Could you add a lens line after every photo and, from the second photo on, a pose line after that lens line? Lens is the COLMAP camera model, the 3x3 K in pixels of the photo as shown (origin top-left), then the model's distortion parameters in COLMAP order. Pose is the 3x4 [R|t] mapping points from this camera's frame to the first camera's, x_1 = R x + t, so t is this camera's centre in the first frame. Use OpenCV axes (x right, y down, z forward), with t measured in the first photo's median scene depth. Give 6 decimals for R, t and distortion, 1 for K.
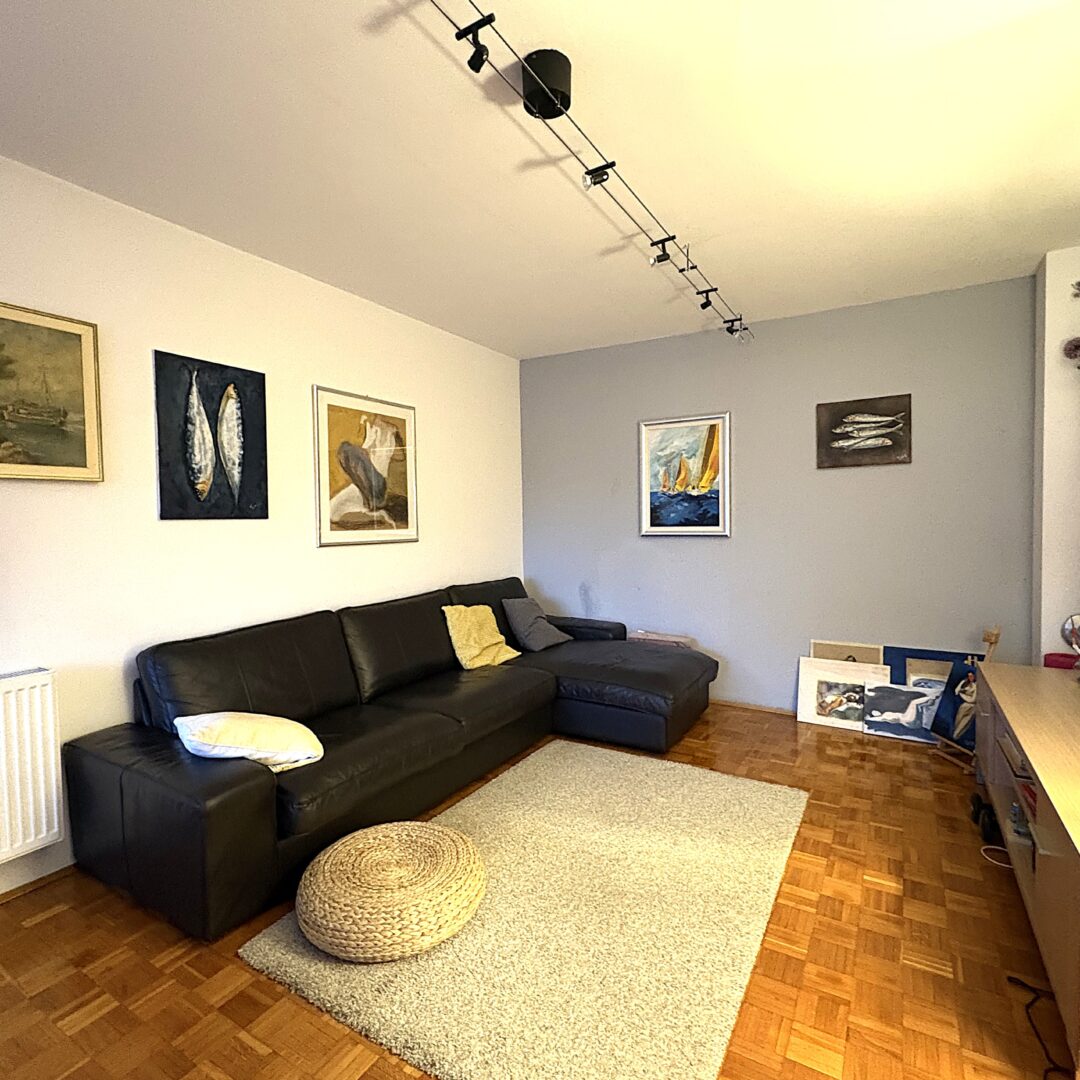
lens RADIAL K [[629.0, 0, 540.0], [0, 629.0, 540.0], [0, 0, 1]] dist [-0.002489, -0.000025]
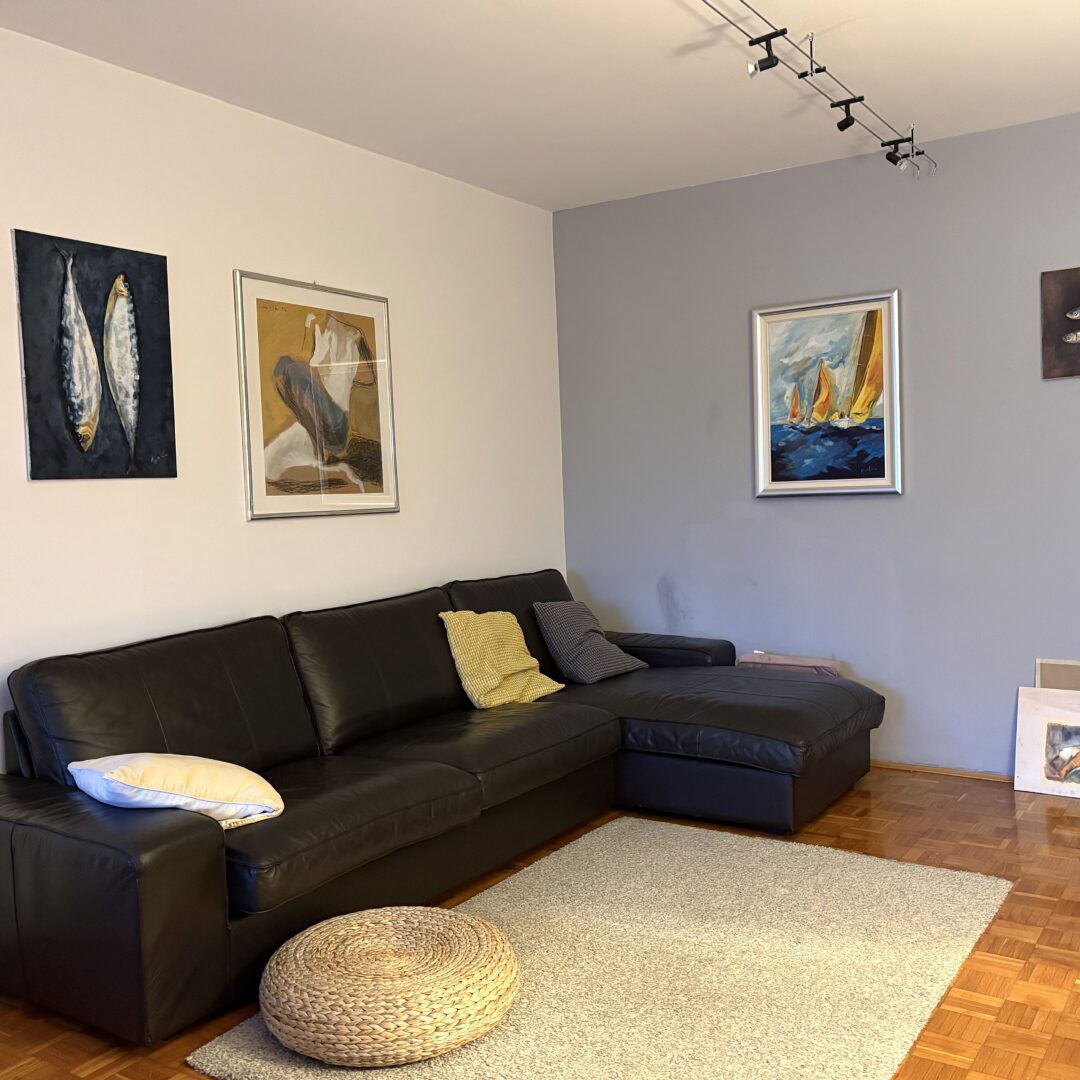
lens RADIAL K [[1066.7, 0, 540.0], [0, 1066.7, 540.0], [0, 0, 1]] dist [0.017682, -0.002653]
pose [[0.998531, -0.019074, -0.050723, 0.003608], [0.020330, 0.999497, 0.024360, 0.012137], [0.050232, -0.025355, 0.998416, -0.102947]]
